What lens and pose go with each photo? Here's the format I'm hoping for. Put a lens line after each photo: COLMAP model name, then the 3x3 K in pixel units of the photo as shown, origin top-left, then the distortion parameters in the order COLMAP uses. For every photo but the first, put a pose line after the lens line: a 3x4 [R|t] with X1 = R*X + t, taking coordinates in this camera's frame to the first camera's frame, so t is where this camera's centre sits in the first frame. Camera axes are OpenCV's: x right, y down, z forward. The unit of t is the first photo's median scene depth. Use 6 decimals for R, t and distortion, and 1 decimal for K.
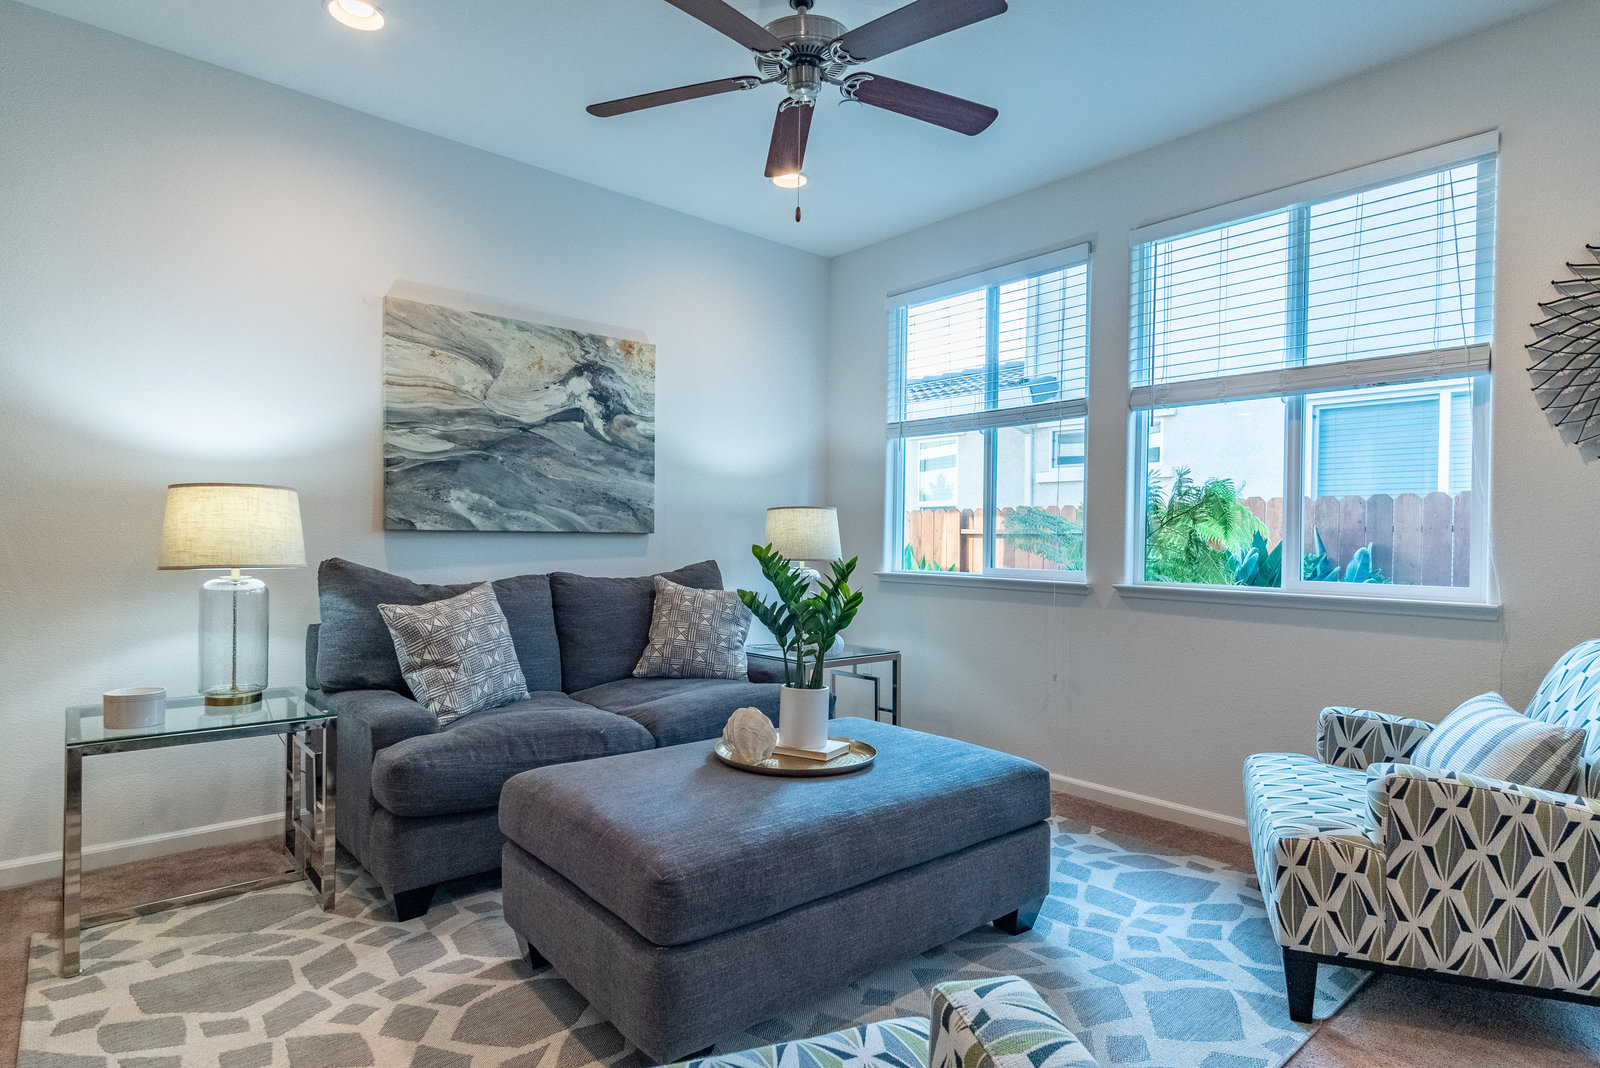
lens RADIAL K [[847.6, 0, 803.2], [0, 847.6, 541.0], [0, 0, 1]] dist [0.003637, 0.002992]
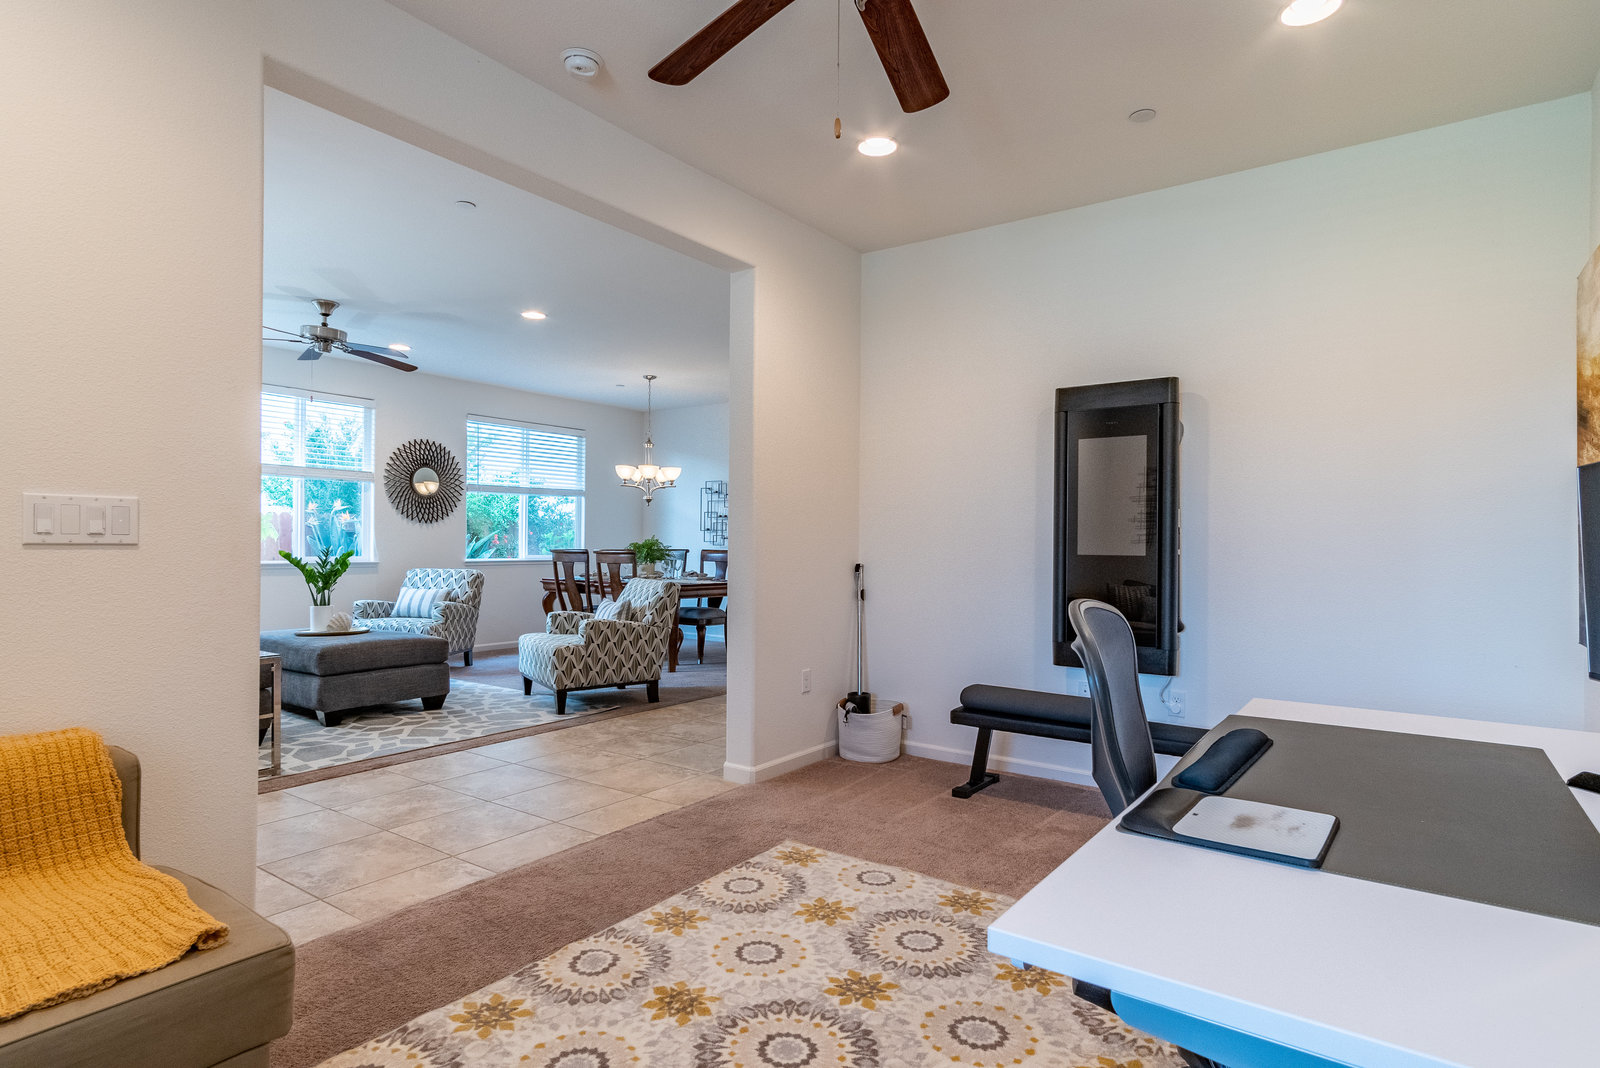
lens RADIAL K [[847.6, 0, 803.2], [0, 847.6, 541.0], [0, 0, 1]] dist [0.003637, 0.002992]
pose [[-0.228377, -0.012093, 0.973498, -2.343711], [-0.005839, 0.999922, 0.011052, -0.036487], [-0.973555, -0.003160, -0.228430, 0.221670]]
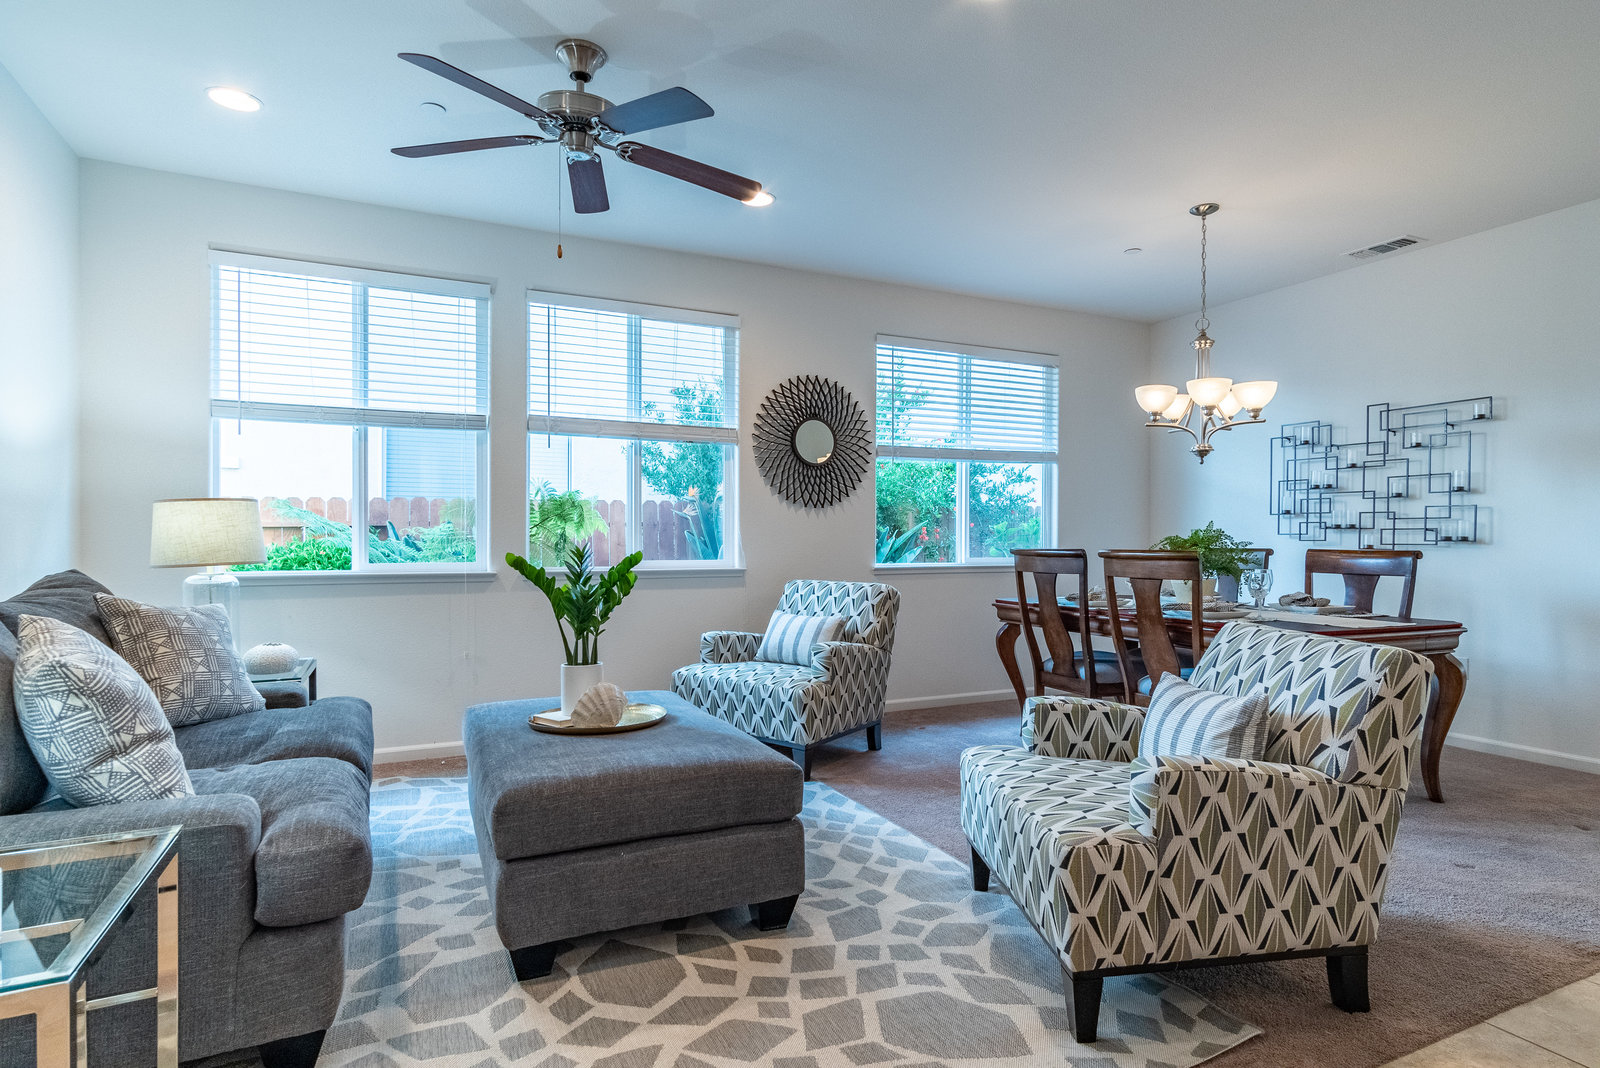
lens RADIAL K [[847.6, 0, 803.2], [0, 847.6, 541.0], [0, 0, 1]] dist [0.003637, 0.002992]
pose [[0.264977, -0.015877, 0.964124, -0.944812], [0.006333, 0.999872, 0.014726, -0.011380], [-0.964234, 0.002204, 0.265043, 0.359370]]
